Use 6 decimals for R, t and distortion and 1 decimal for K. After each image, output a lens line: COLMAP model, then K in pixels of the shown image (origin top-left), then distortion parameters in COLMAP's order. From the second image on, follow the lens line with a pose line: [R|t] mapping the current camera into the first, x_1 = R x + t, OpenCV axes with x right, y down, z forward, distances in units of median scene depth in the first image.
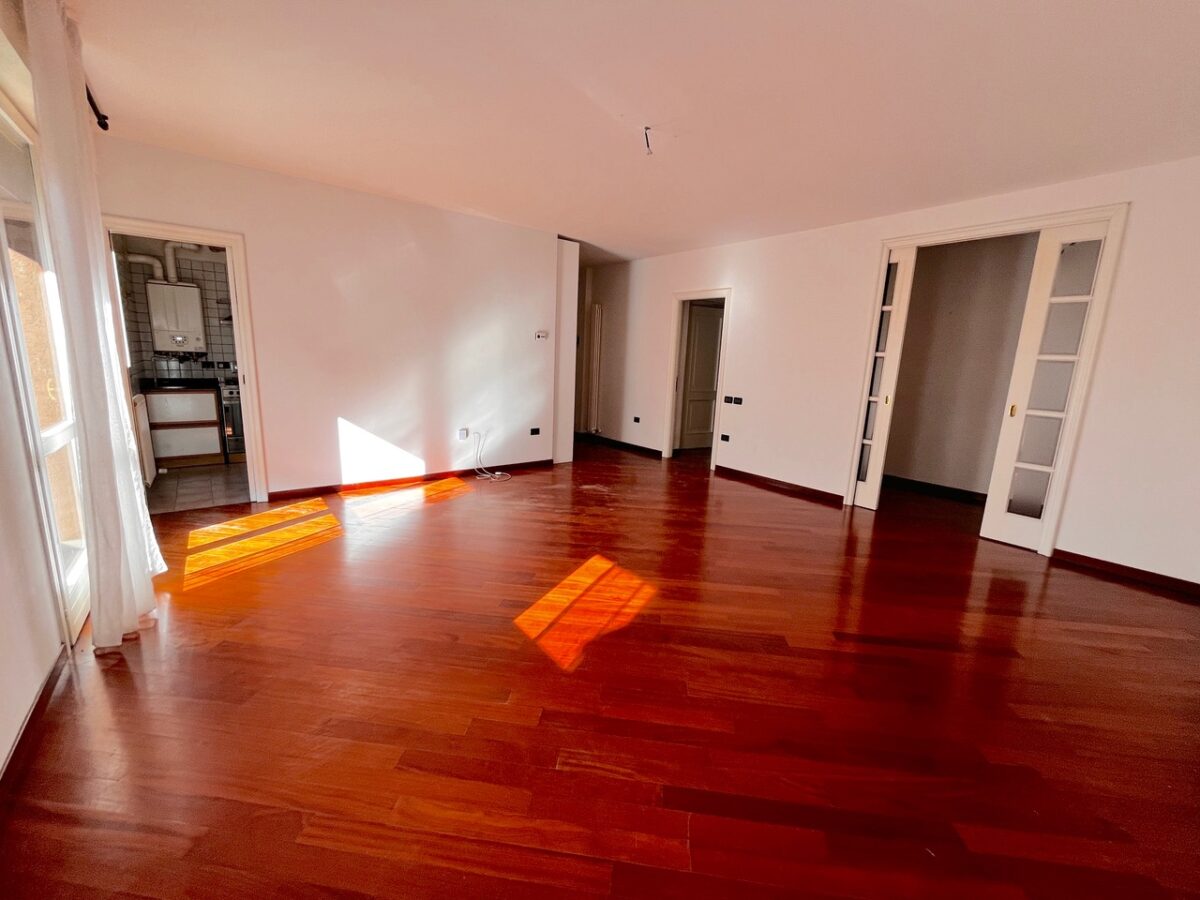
lens RADIAL K [[488.3, 0, 600.7], [0, 488.3, 449.7], [0, 0, 1]] dist [0.001981, 0.000316]
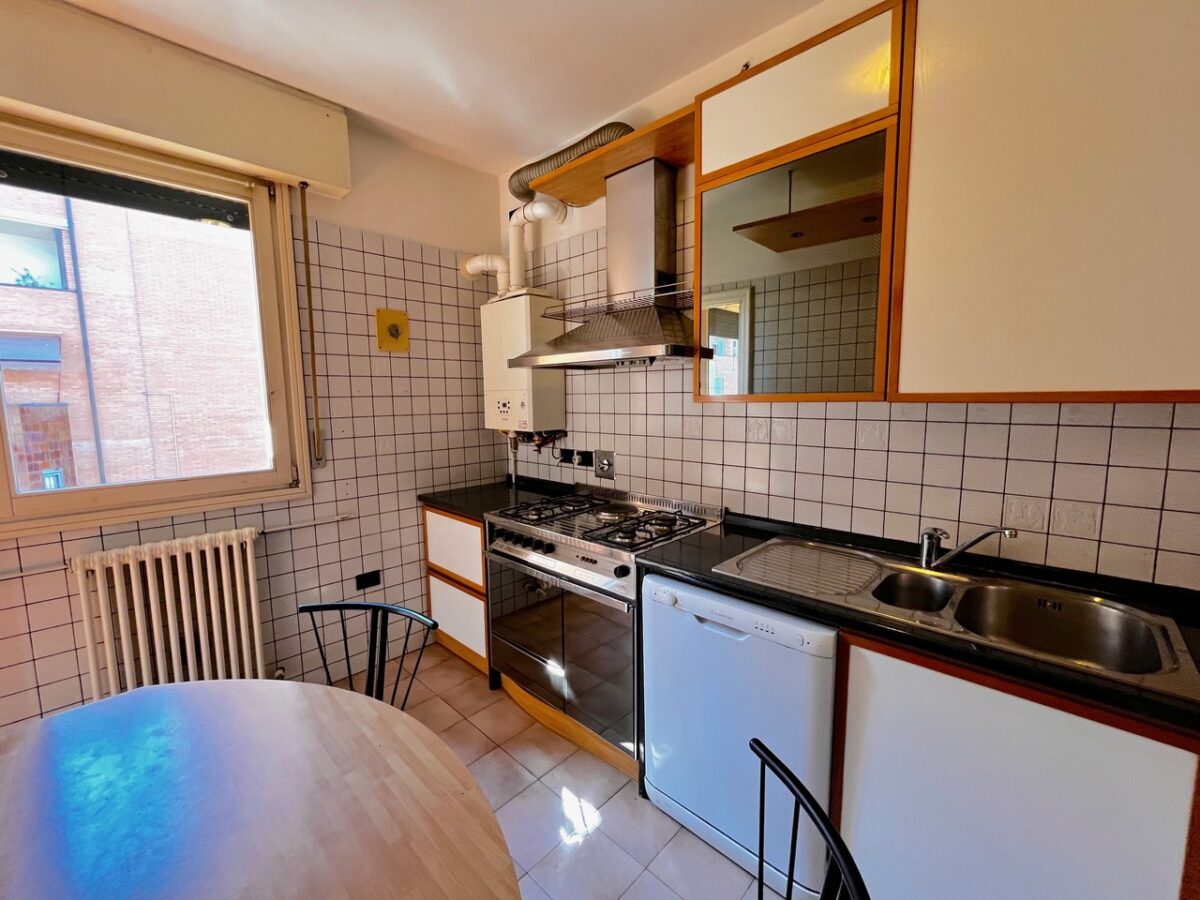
lens RADIAL K [[488.3, 0, 596.8], [0, 488.3, 451.2], [0, 0, 1]] dist [0.001981, 0.000316]
pose [[0.125770, 0.051420, -0.990726, -0.341686], [-0.173832, 0.984348, 0.029022, -0.206200], [0.976711, 0.168570, 0.132740, 1.007368]]
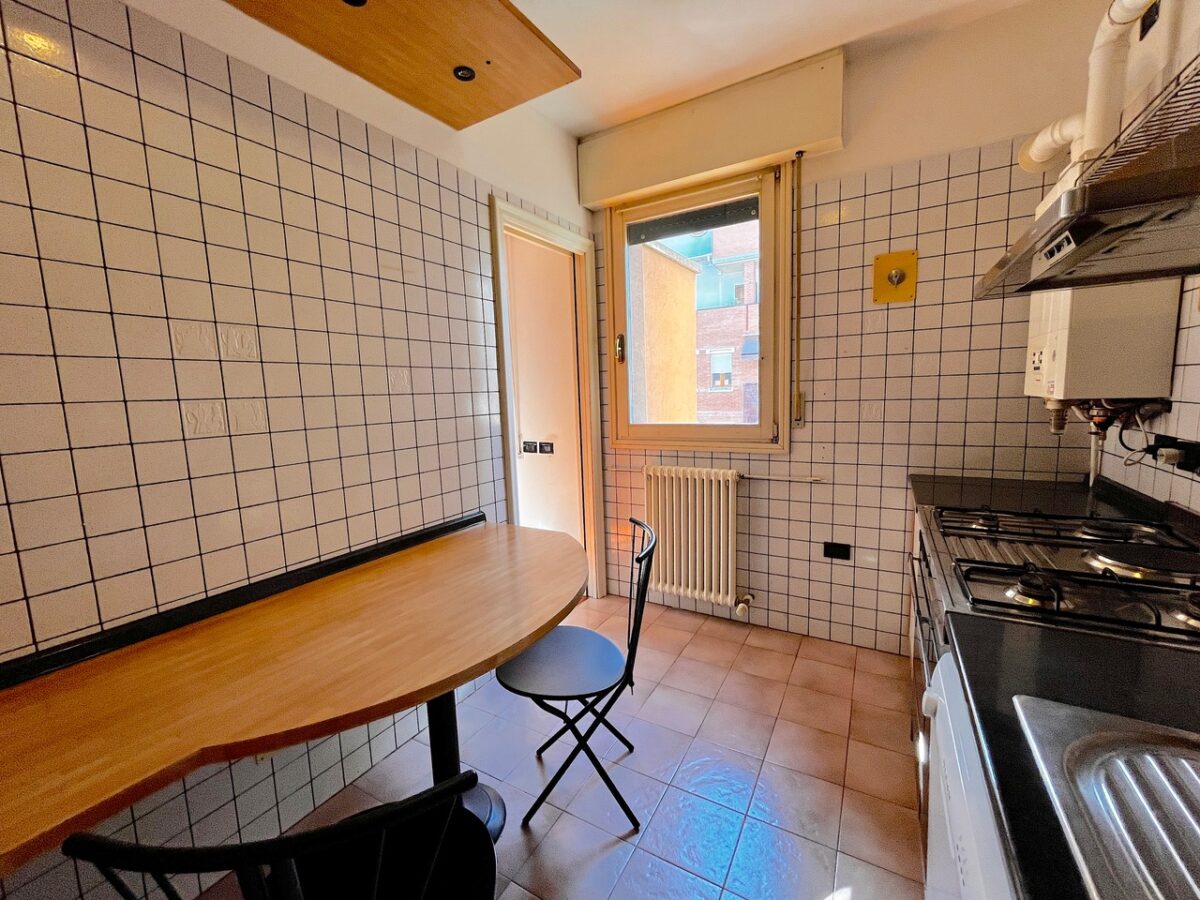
lens RADIAL K [[488.3, 0, 601.1], [0, 488.3, 450.3], [0, 0, 1]] dist [0.001981, 0.000316]
pose [[-0.932160, 0.016663, -0.361663, -0.462177], [-0.091471, 0.955693, 0.279792, -0.226384], [0.350301, 0.293893, -0.889335, 1.169070]]
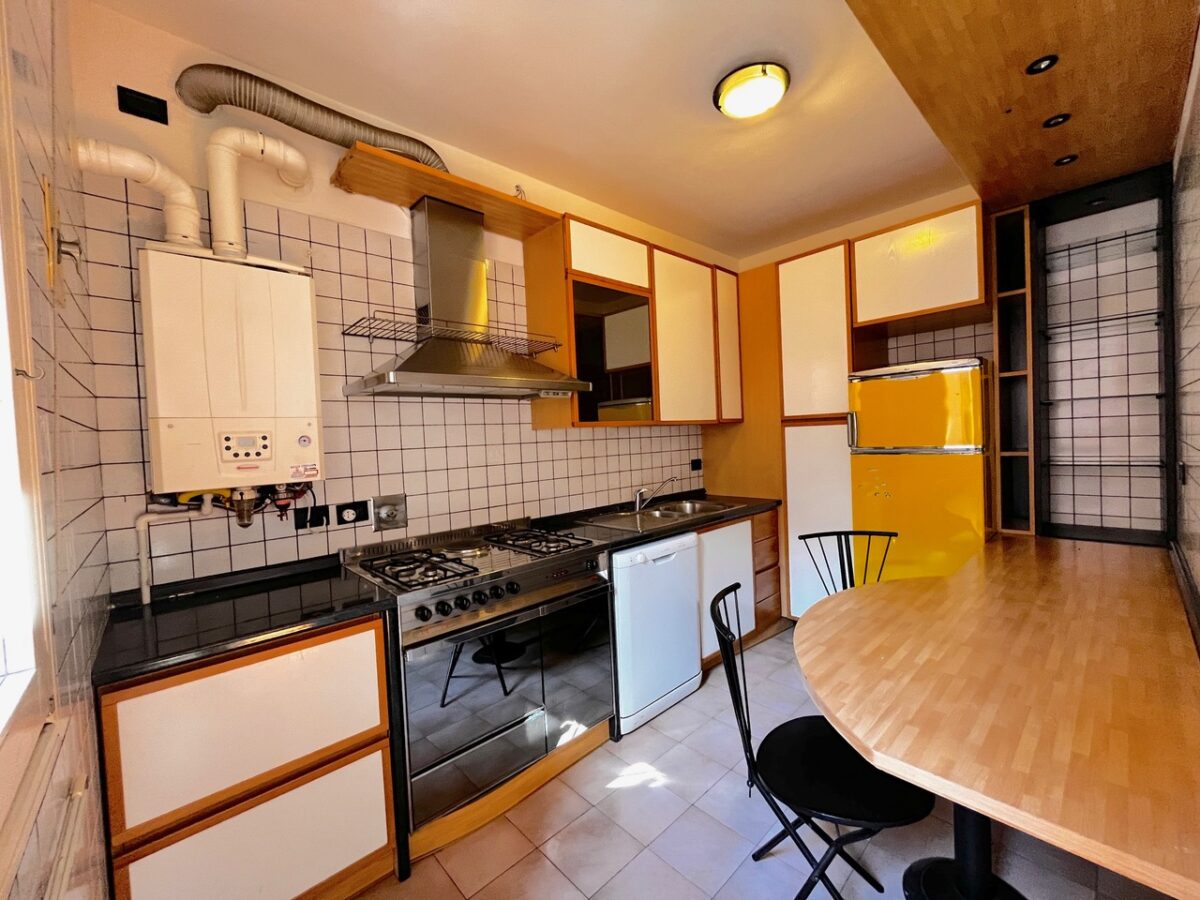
lens RADIAL K [[488.3, 0, 601.5], [0, 488.3, 449.0], [0, 0, 1]] dist [0.001981, 0.000316]
pose [[0.993693, -0.092273, 0.063724, -0.655722], [0.101138, 0.982905, -0.153847, -0.154967], [-0.048438, 0.159322, 0.986038, 0.689781]]
